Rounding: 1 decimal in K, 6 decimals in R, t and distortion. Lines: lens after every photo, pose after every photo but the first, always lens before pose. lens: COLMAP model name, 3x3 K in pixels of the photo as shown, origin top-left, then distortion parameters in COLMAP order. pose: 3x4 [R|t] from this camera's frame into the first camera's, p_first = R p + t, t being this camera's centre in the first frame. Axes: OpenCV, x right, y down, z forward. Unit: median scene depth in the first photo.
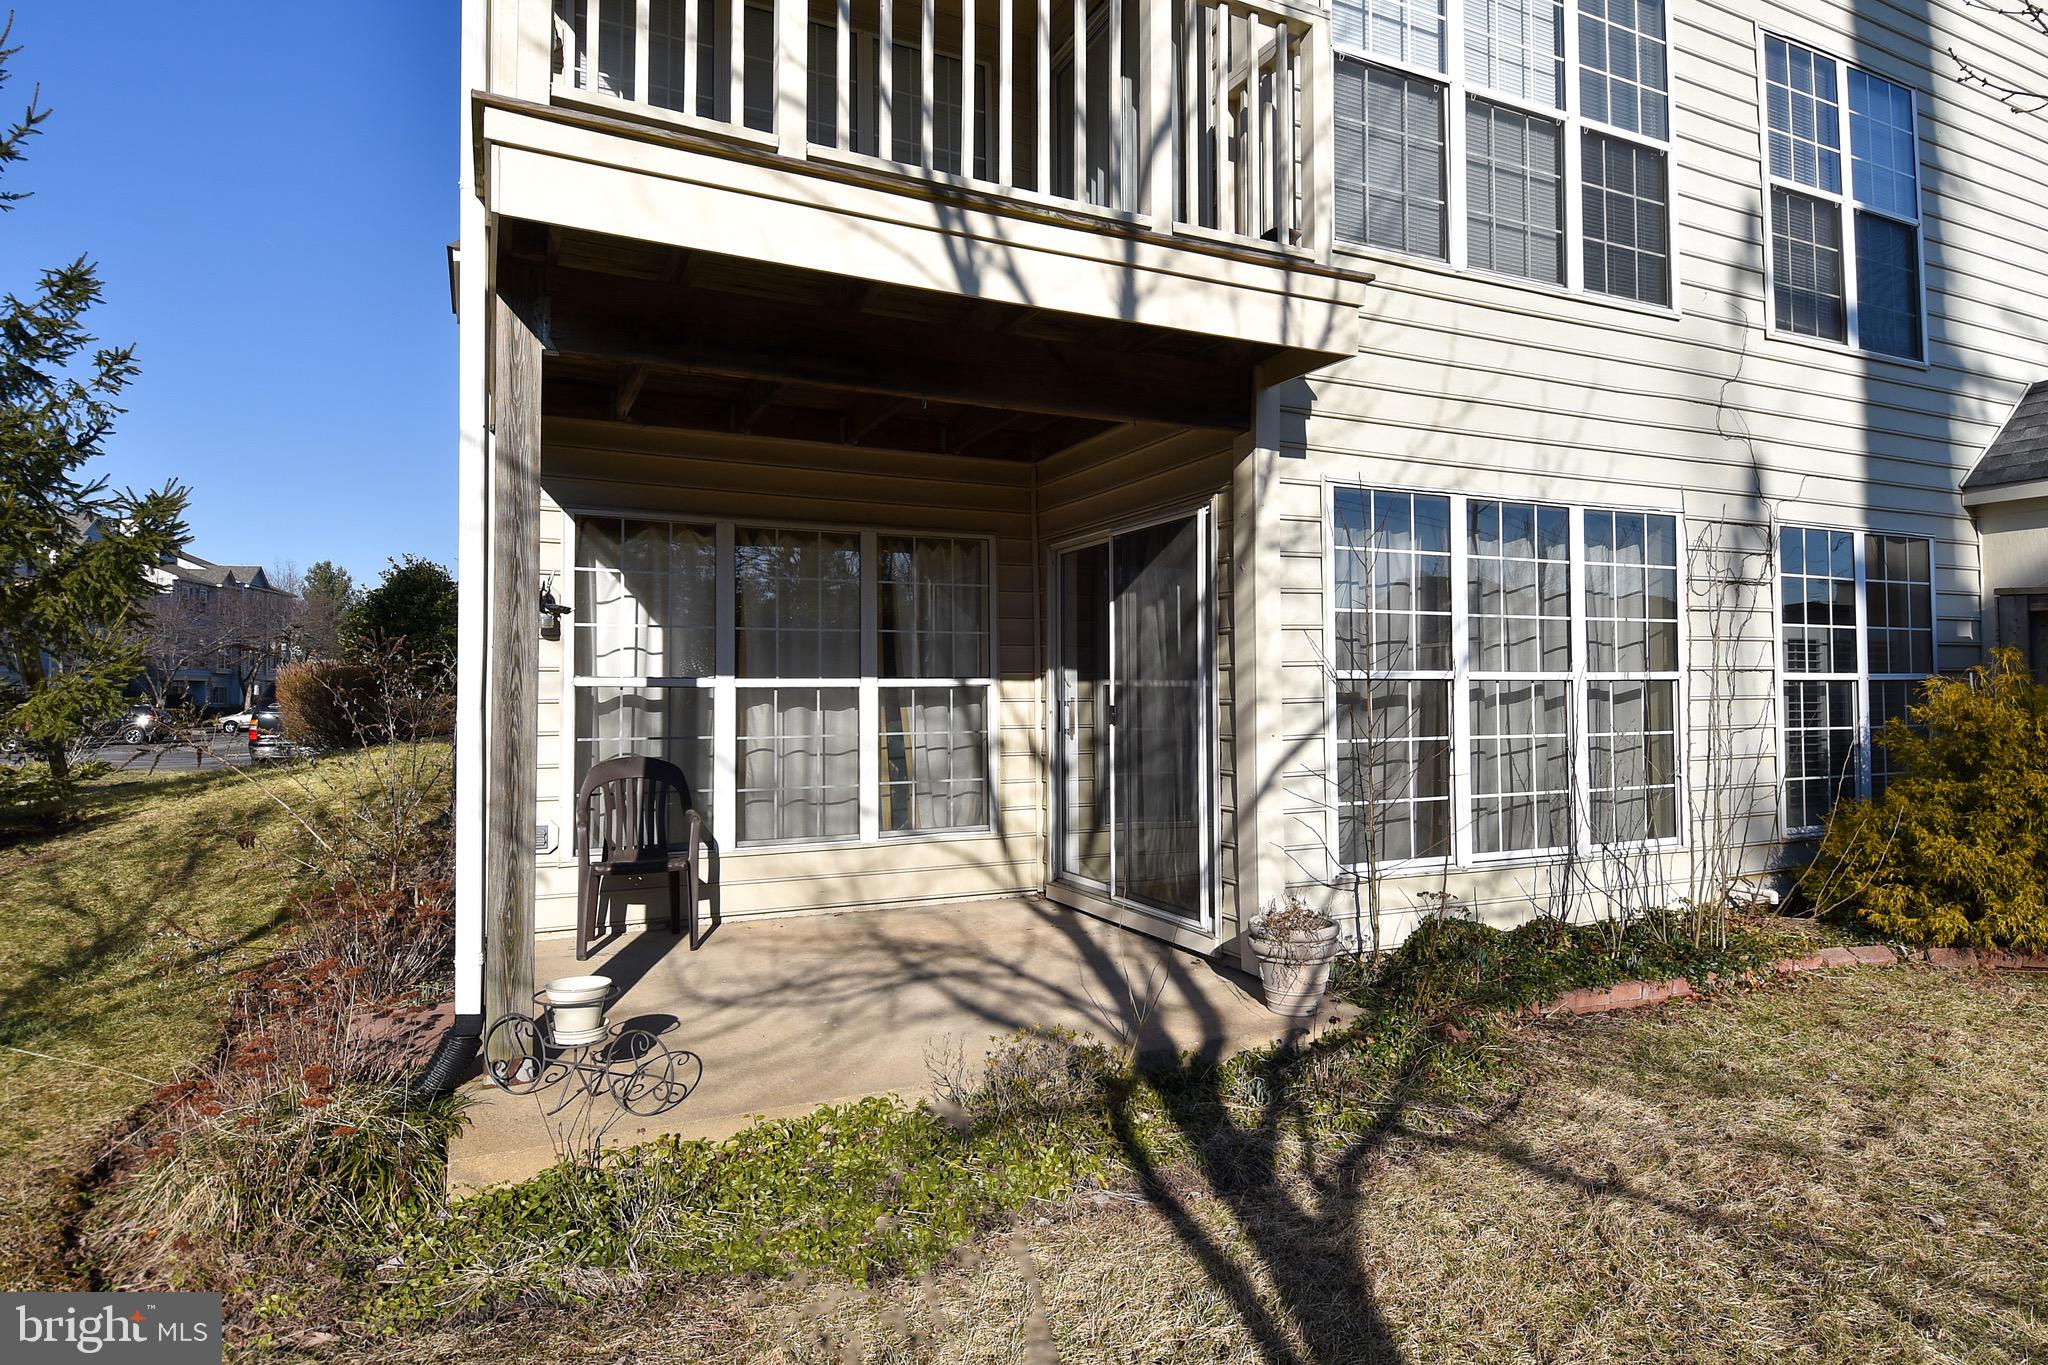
lens RADIAL K [[1140.7, 0, 1032.1], [0, 1140.7, 643.5], [0, 0, 1]] dist [0.049666, -0.052836]
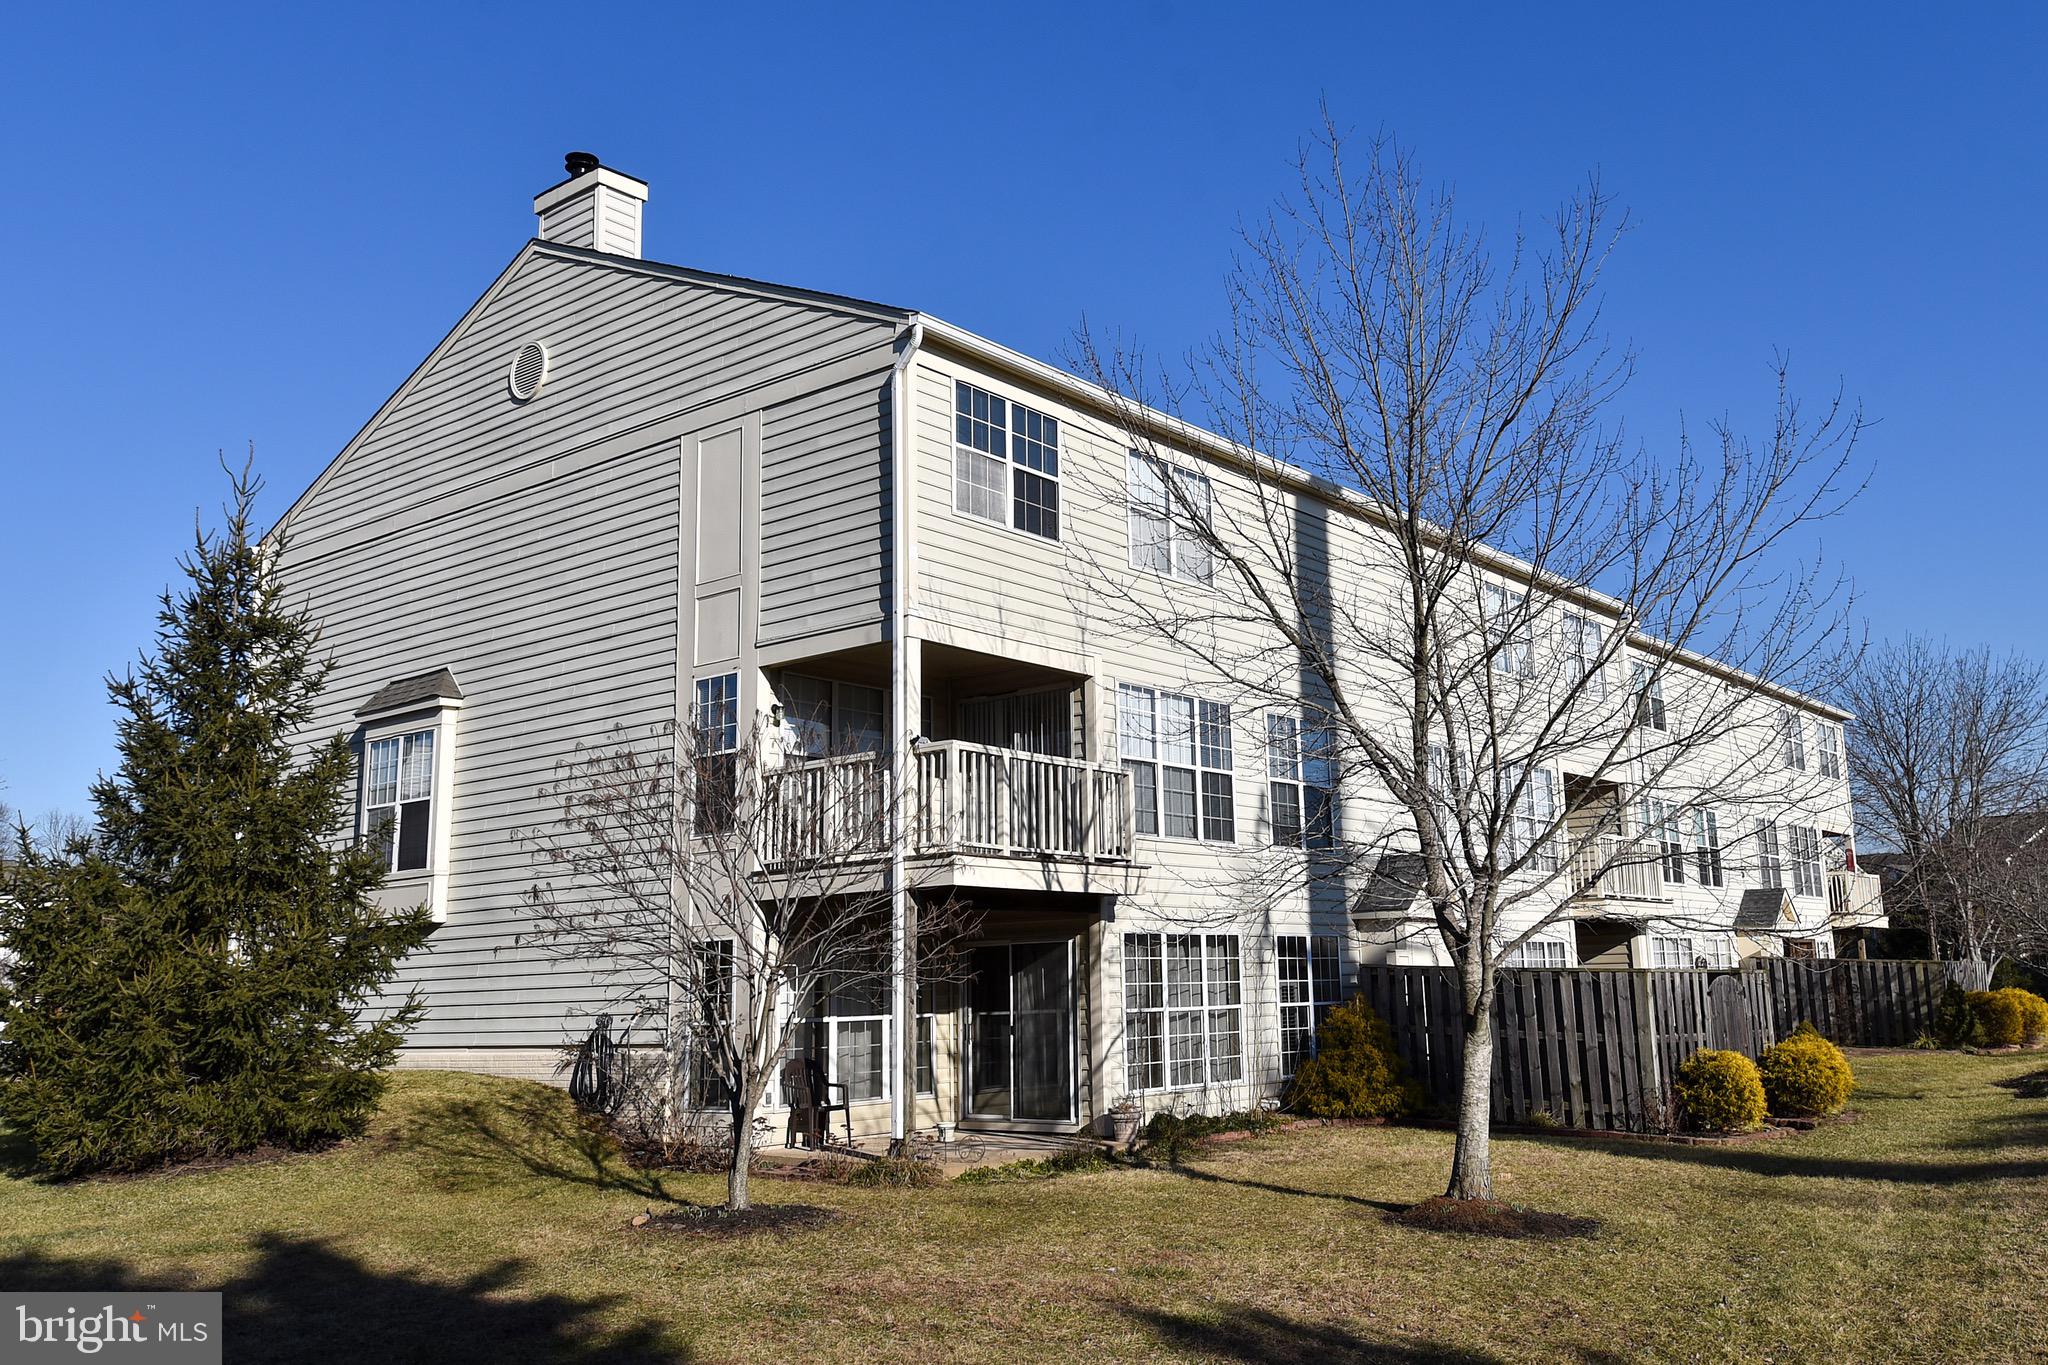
lens RADIAL K [[1701.6, 0, 1024.0], [0, 1701.6, 682.5], [0, 0, 1]] dist [0.058717, 0.000808]
pose [[0.912210, 0.056482, 0.405812, -1.290192], [-0.000541, 0.990618, -0.136661, -0.151152], [-0.409723, 0.124444, 0.903682, -2.040207]]
